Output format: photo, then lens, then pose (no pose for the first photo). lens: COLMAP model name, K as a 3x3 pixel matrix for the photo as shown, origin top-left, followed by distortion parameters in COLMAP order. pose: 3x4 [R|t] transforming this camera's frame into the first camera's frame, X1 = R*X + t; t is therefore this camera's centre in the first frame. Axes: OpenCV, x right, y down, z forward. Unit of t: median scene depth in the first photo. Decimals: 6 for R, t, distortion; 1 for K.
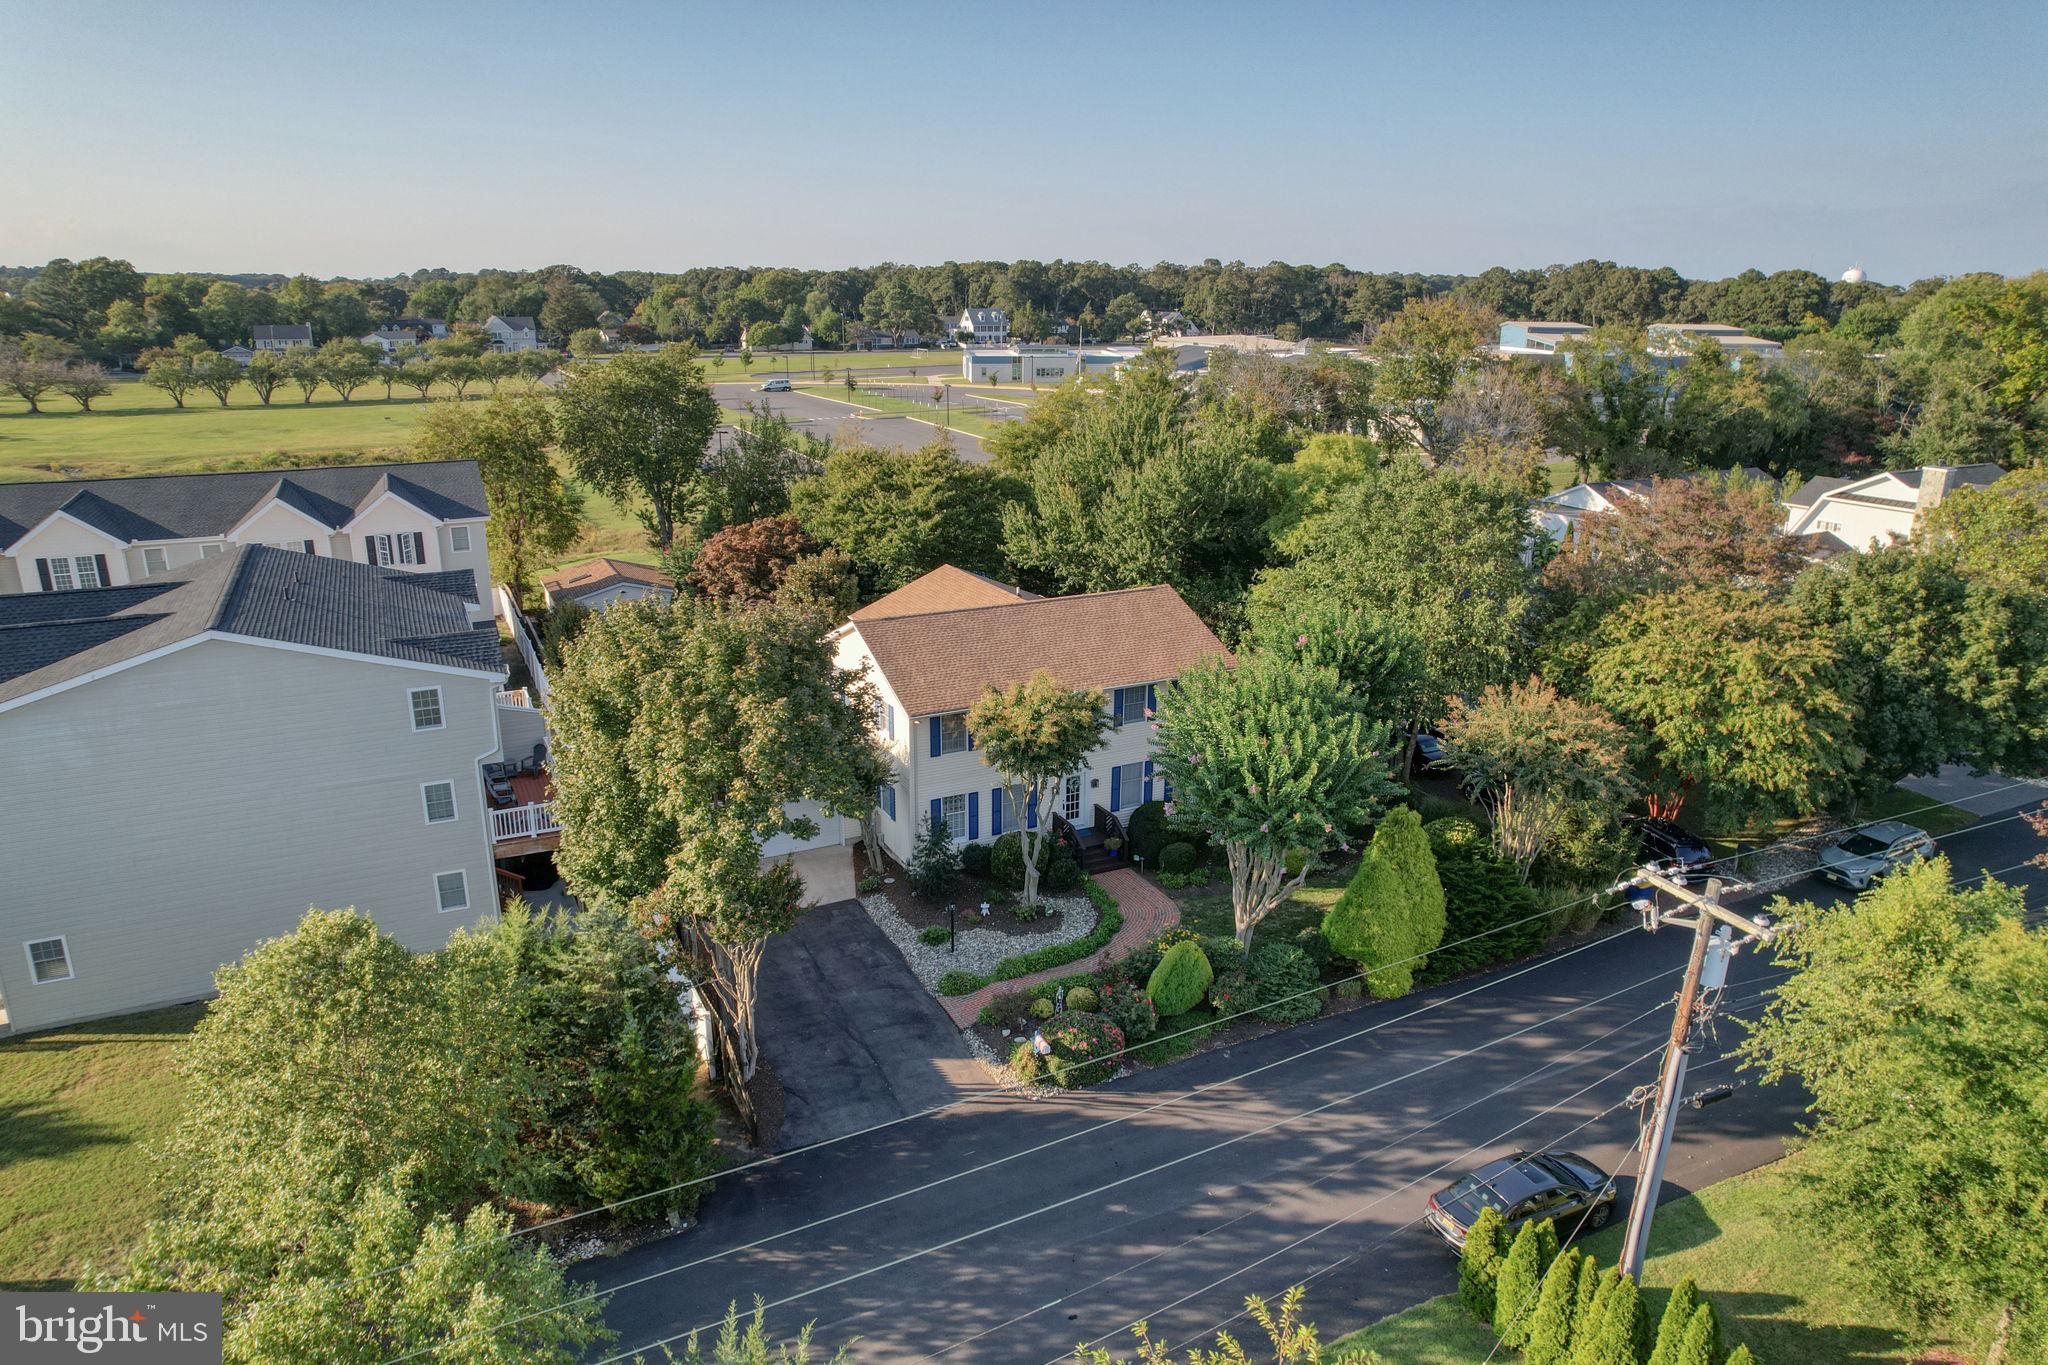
lens RADIAL K [[1339.9, 0, 1024.0], [0, 1339.9, 682.5], [0, 0, 1]] dist [-0.084681, 0.076739]
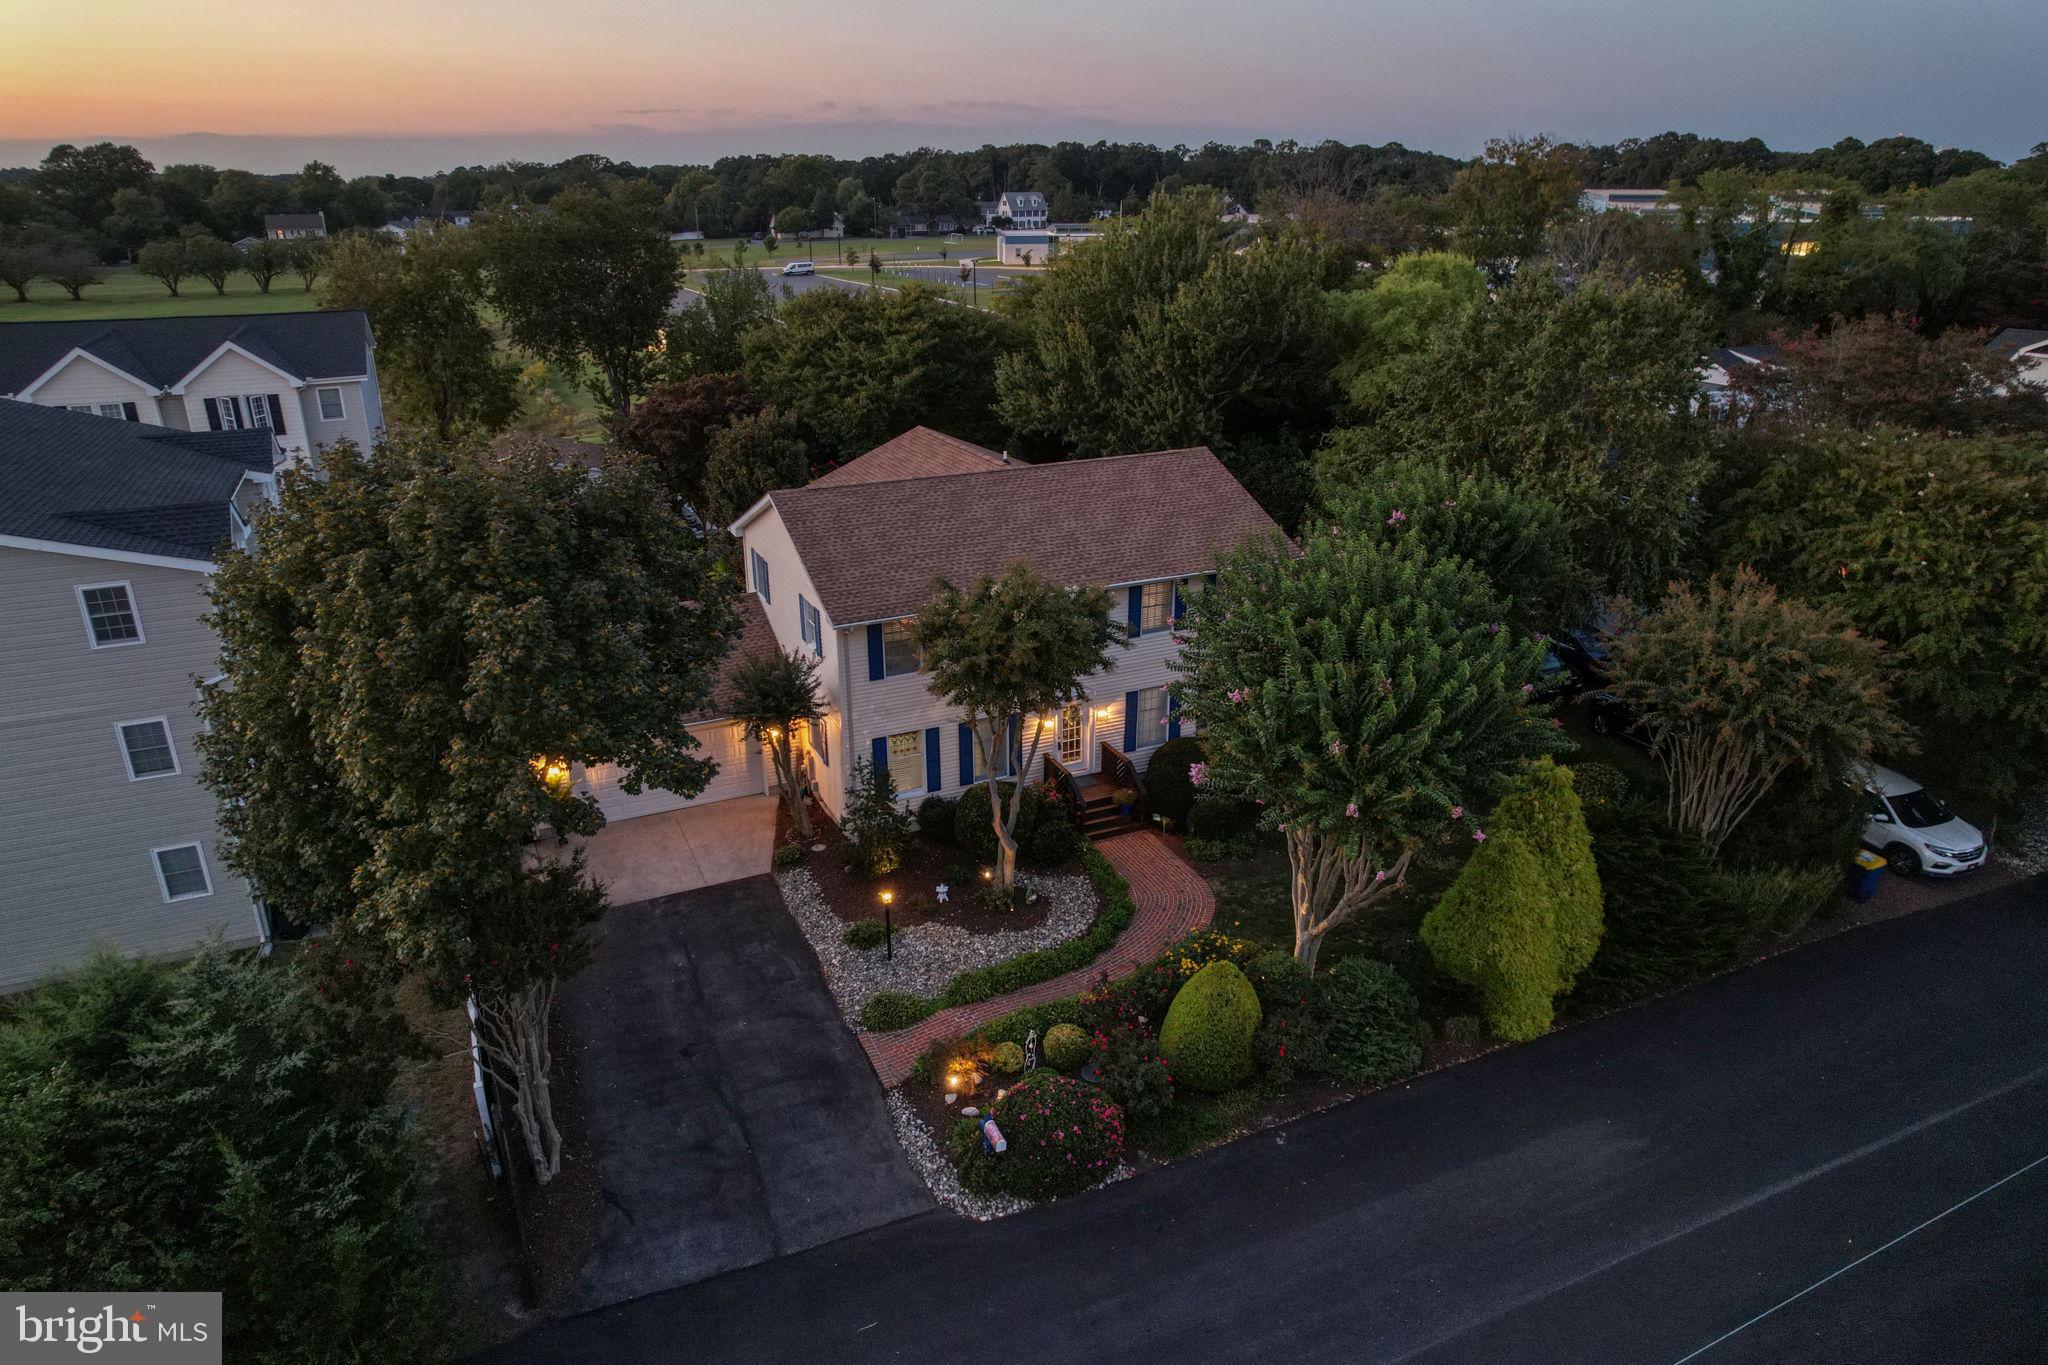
lens RADIAL K [[1325.2, 0, 1024.0], [0, 1325.2, 682.5], [0, 0, 1]] dist [-0.080148, 0.073970]
pose [[0.999411, 0.002532, -0.034235, 0.036631], [0.000016, 0.997241, 0.074235, 0.004069], [0.034329, -0.074192, 0.996653, 0.286340]]
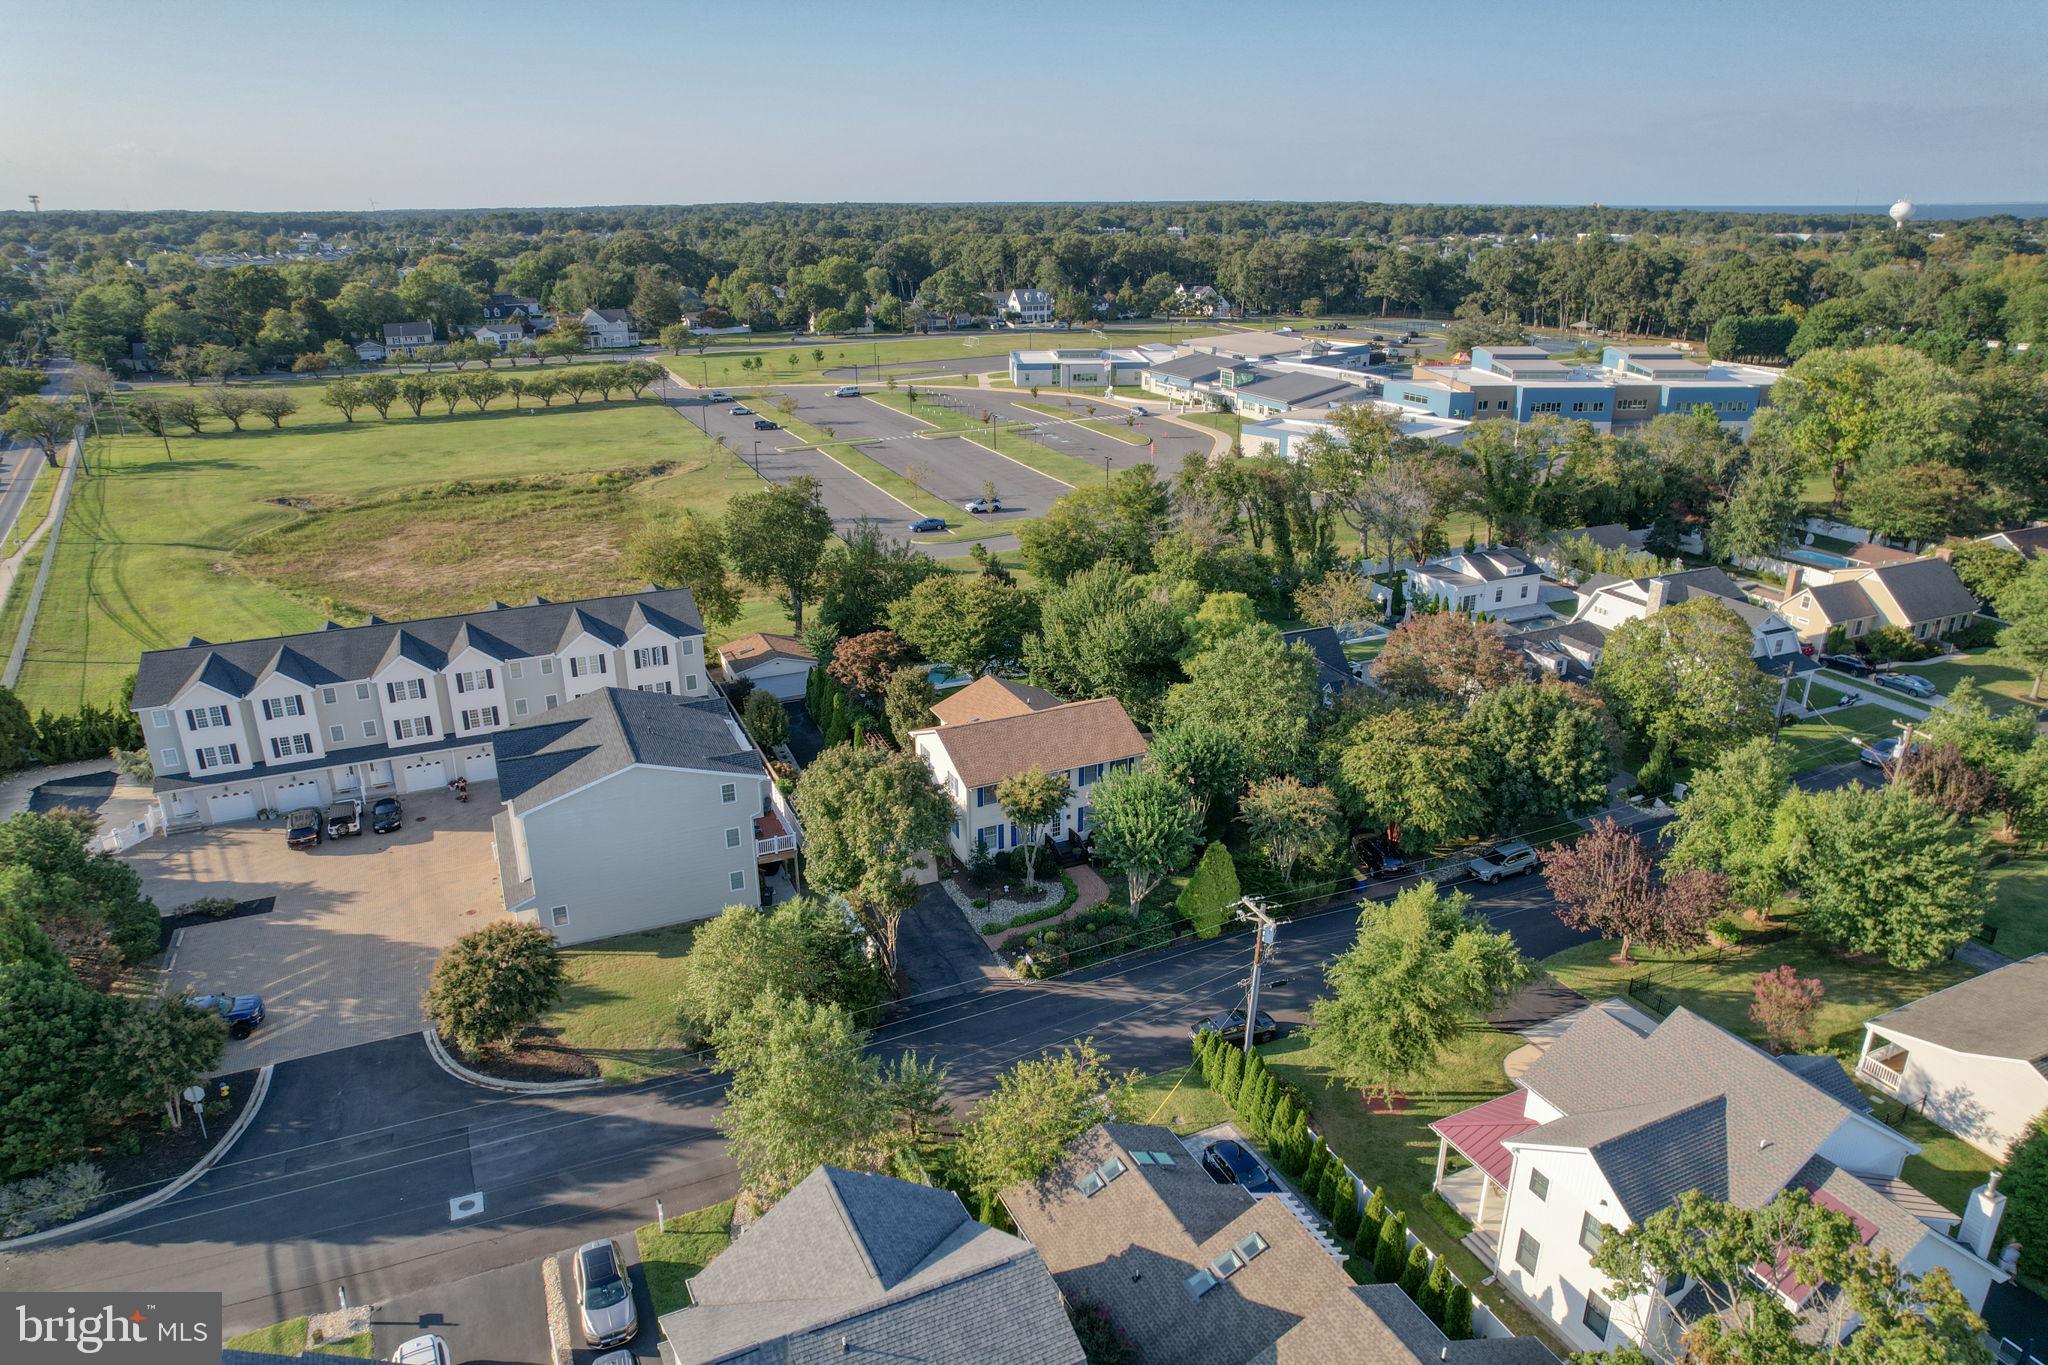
lens RADIAL K [[1325.2, 0, 1024.0], [0, 1325.2, 682.5], [0, 0, 1]] dist [-0.080148, 0.073970]
pose [[0.999254, 0.002859, -0.038506, 0.064221], [-0.000500, 0.998129, 0.061142, -0.226766], [0.038608, -0.061077, 0.997386, -0.818634]]
